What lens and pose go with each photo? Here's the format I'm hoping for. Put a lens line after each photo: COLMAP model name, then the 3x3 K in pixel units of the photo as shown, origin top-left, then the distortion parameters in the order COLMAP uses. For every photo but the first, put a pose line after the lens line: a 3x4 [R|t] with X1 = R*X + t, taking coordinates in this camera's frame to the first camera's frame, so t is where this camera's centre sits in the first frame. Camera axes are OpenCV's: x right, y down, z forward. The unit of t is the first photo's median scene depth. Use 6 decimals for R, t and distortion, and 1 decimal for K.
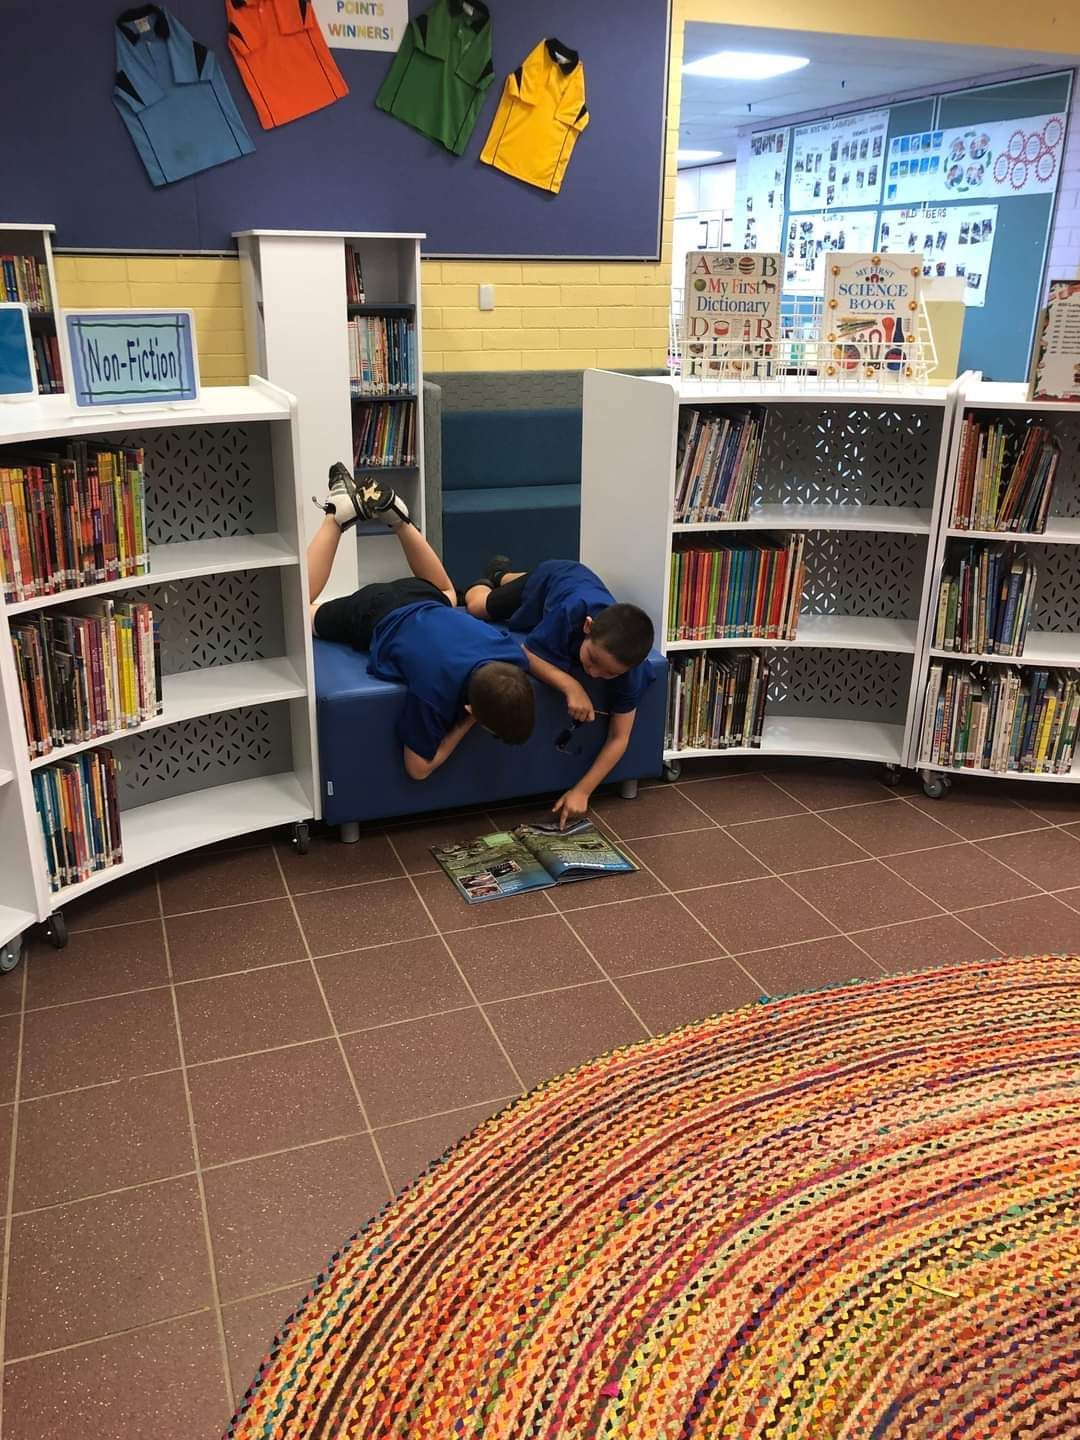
lens RADIAL K [[1225.5, 0, 539.6], [0, 1225.5, 721.2], [0, 0, 1]] dist [0.048943, -0.009749]
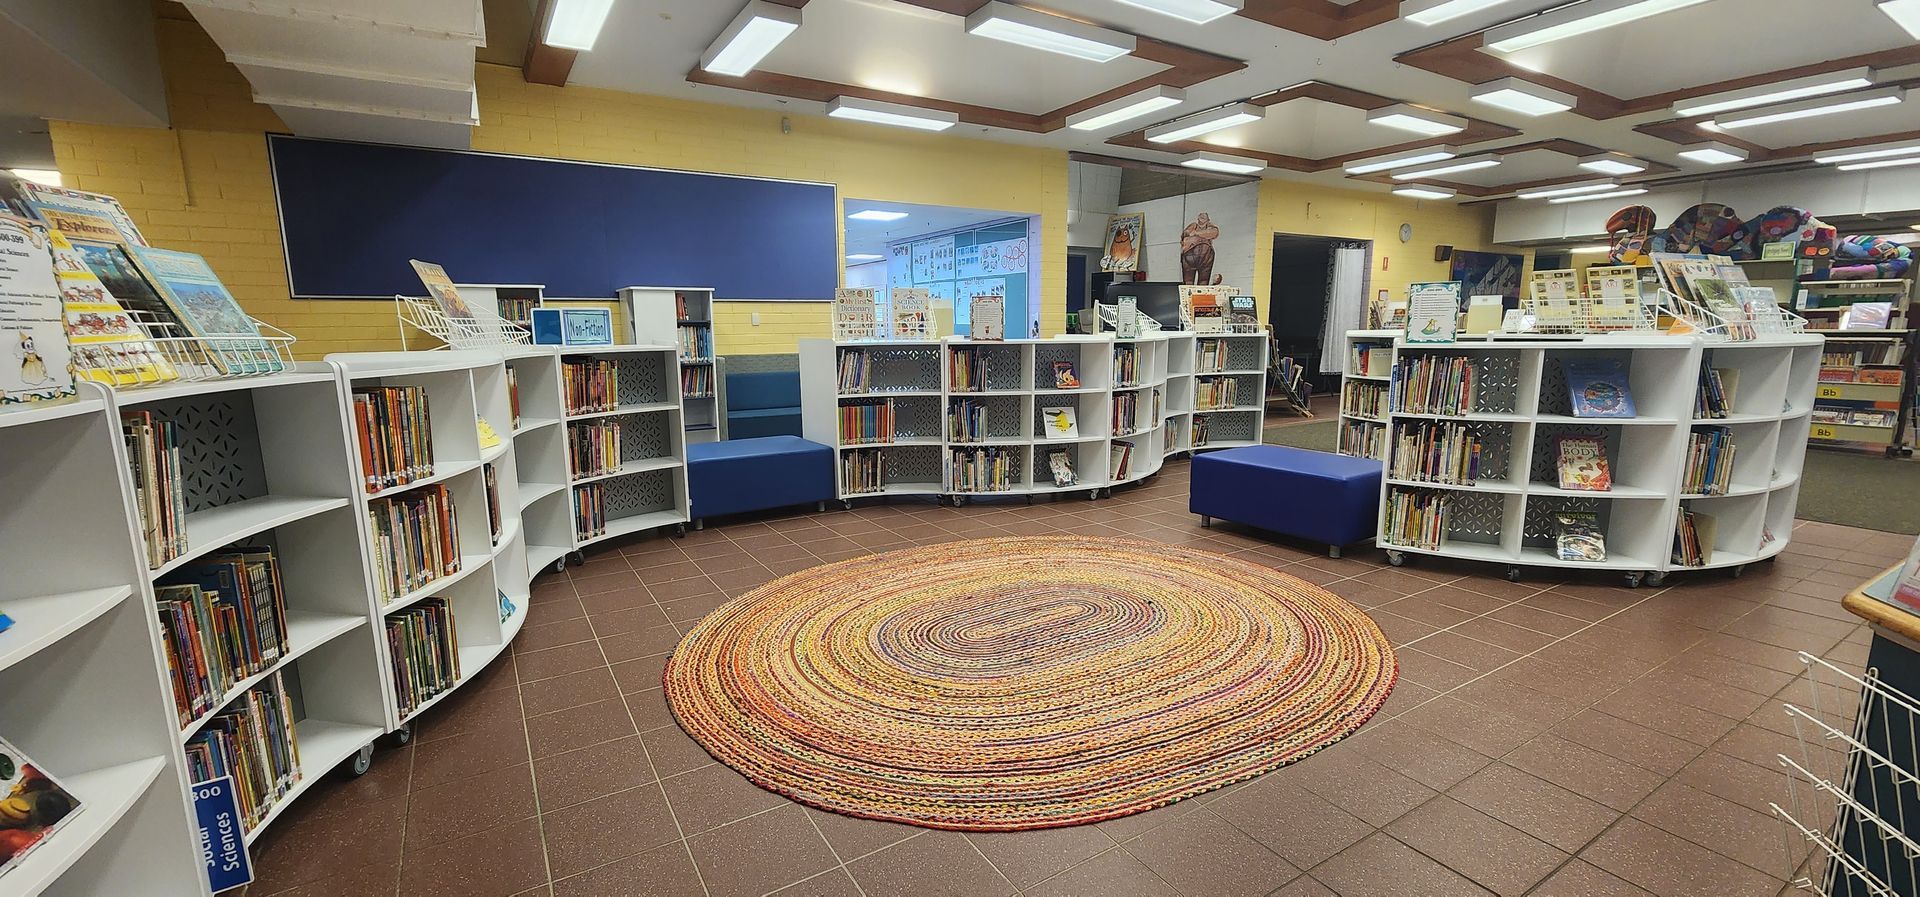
lens RADIAL K [[779.7, 0, 957.0], [0, 779.7, 448.5], [0, 0, 1]] dist [0.002230, -0.000056]
pose [[0.973829, -0.052573, 0.221116, -0.006270], [0.092719, 0.980138, -0.175308, 0.226753], [-0.207507, 0.191222, 0.959362, -0.479974]]
